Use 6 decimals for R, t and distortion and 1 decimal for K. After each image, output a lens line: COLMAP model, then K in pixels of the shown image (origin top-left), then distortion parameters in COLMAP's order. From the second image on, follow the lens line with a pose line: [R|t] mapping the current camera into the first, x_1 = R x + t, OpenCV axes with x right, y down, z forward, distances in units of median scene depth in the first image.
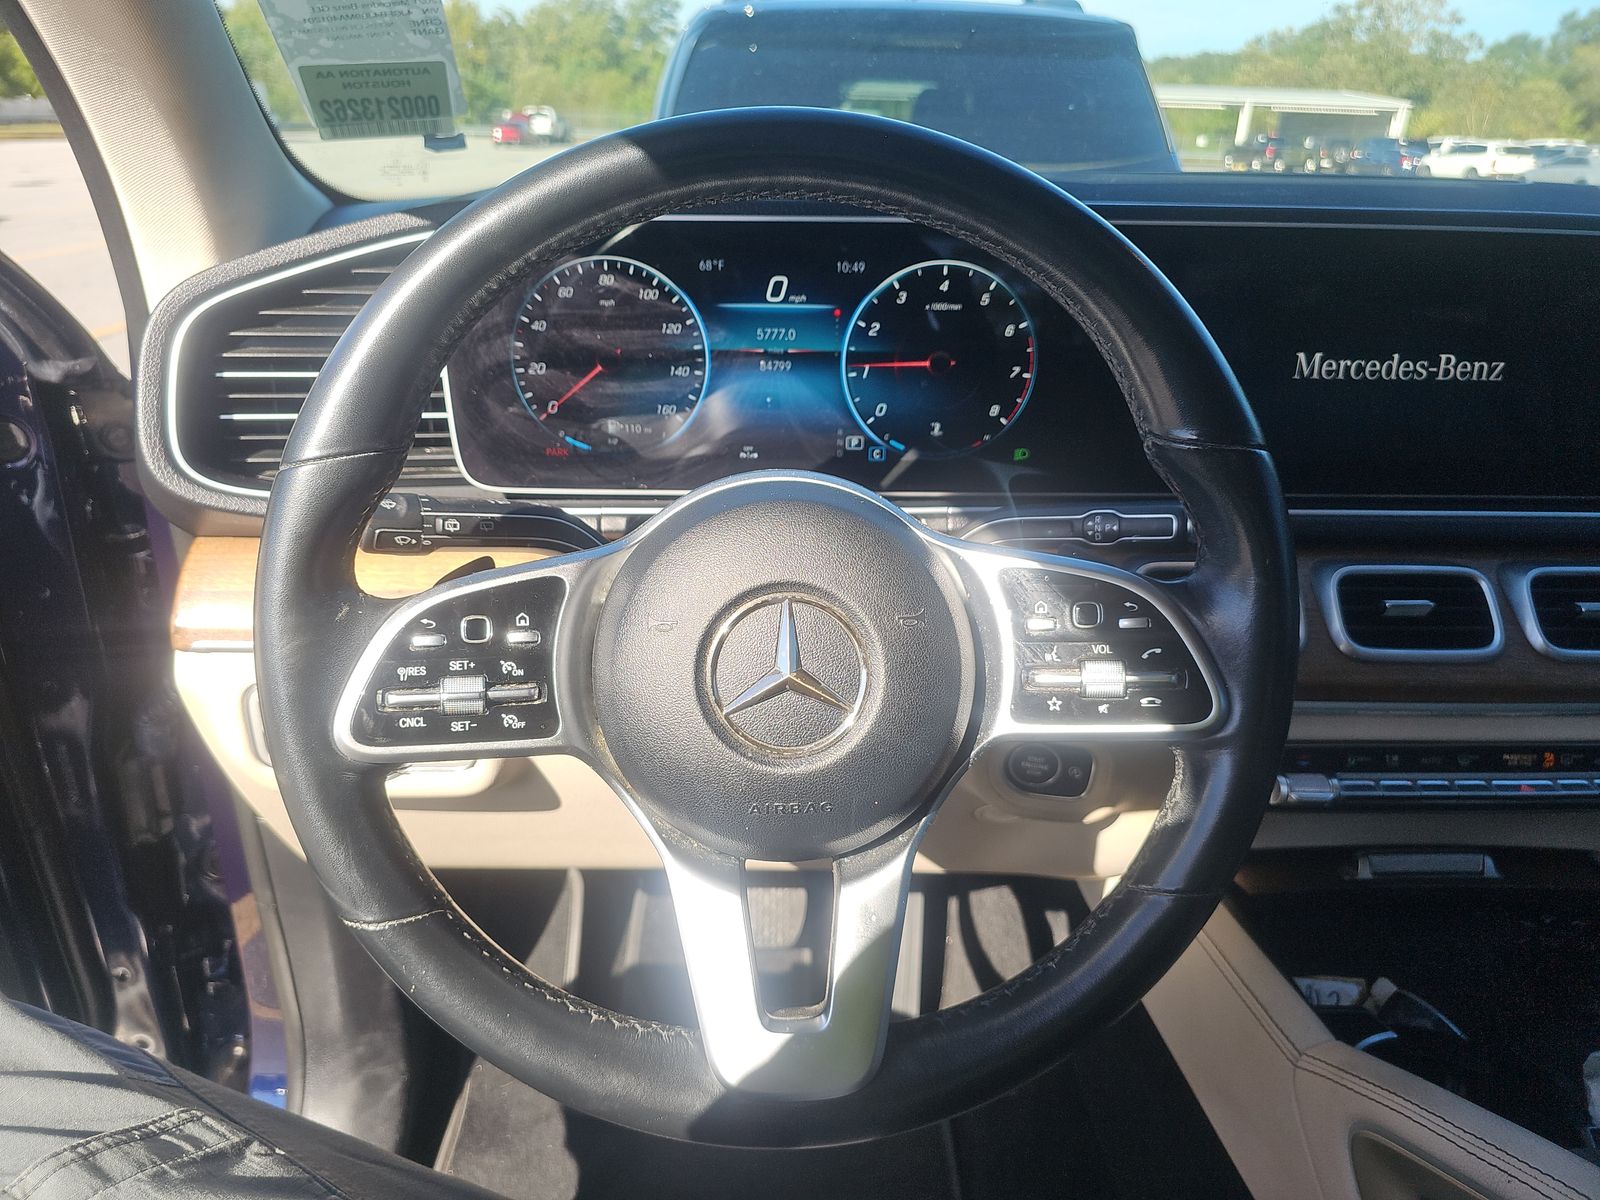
lens RADIAL K [[1049.2, 0, 785.5], [0, 1049.2, 604.3], [0, 0, 1]] dist [0.006448, -0.021661]
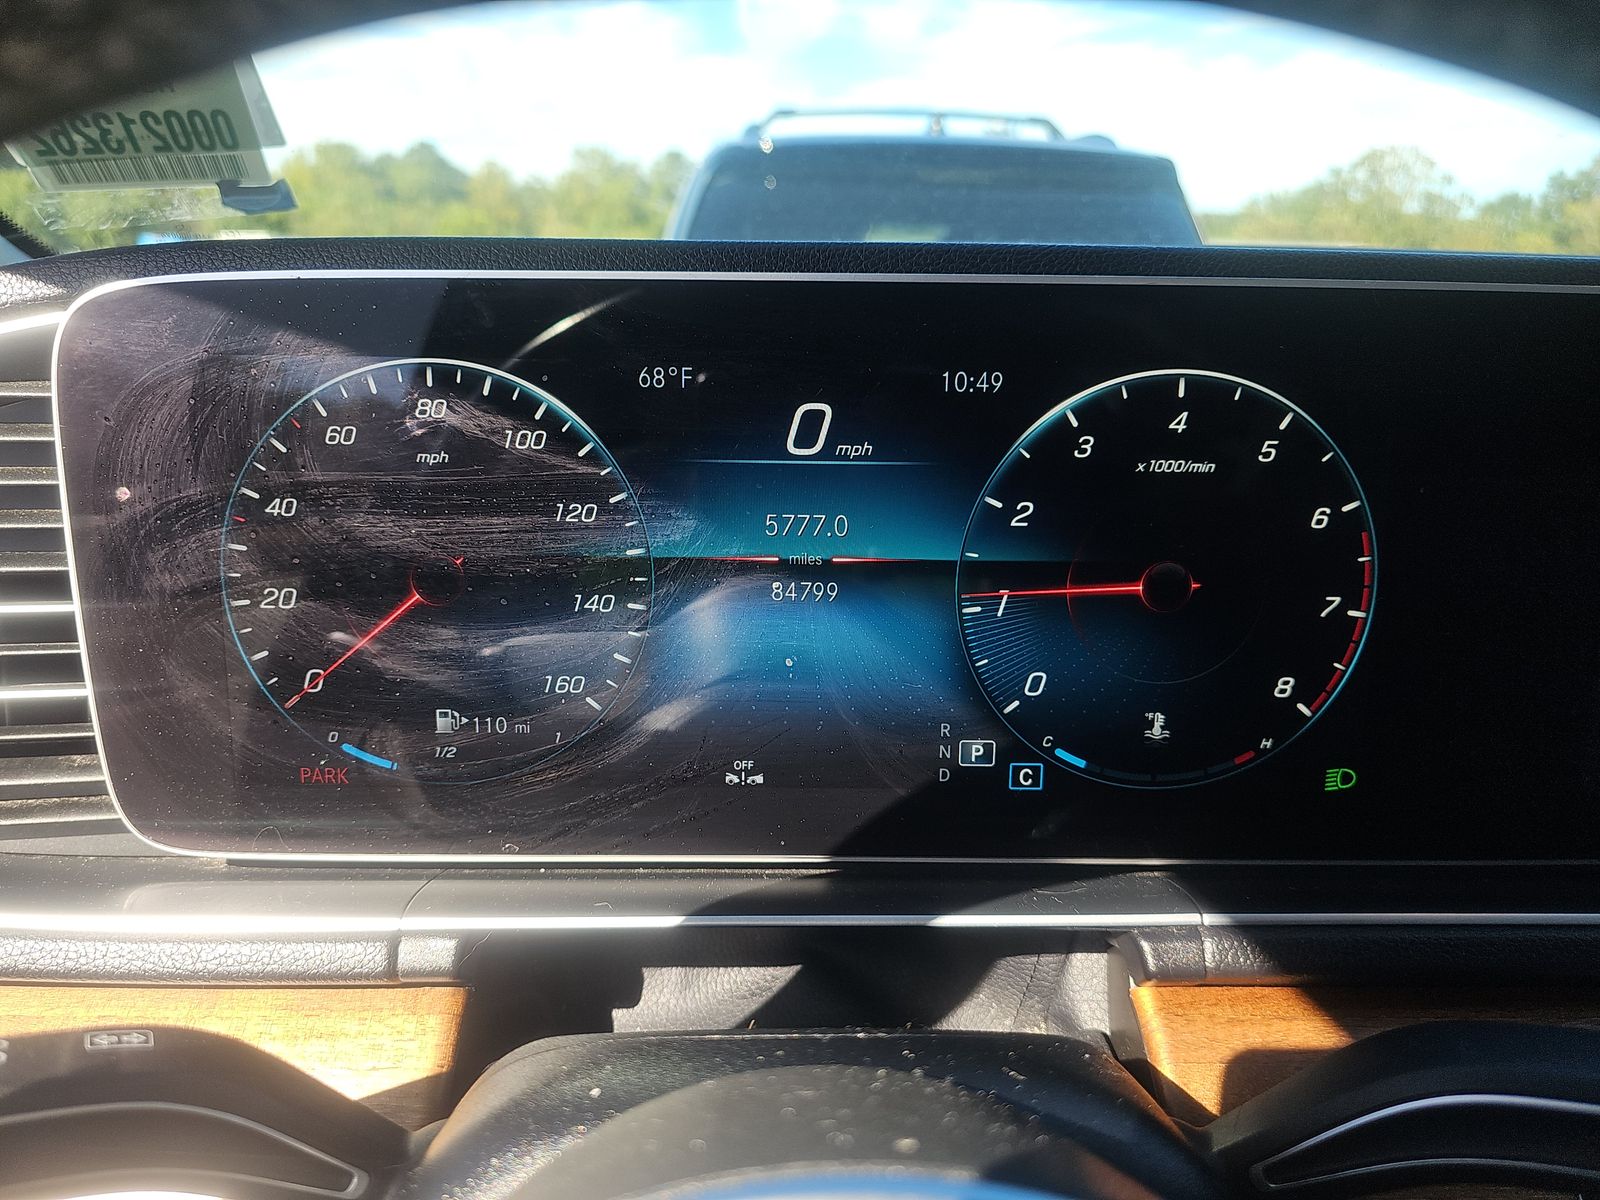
lens RADIAL K [[1066.3, 0, 800.0], [0, 1066.3, 600.0], [0, 0, 1]] dist [0.006208, -0.025090]
pose [[0.999997, 0.001169, -0.002026, -0.010858], [-0.001432, 0.990794, -0.135370, -0.162117], [0.001849, 0.135373, 0.990793, 0.545316]]
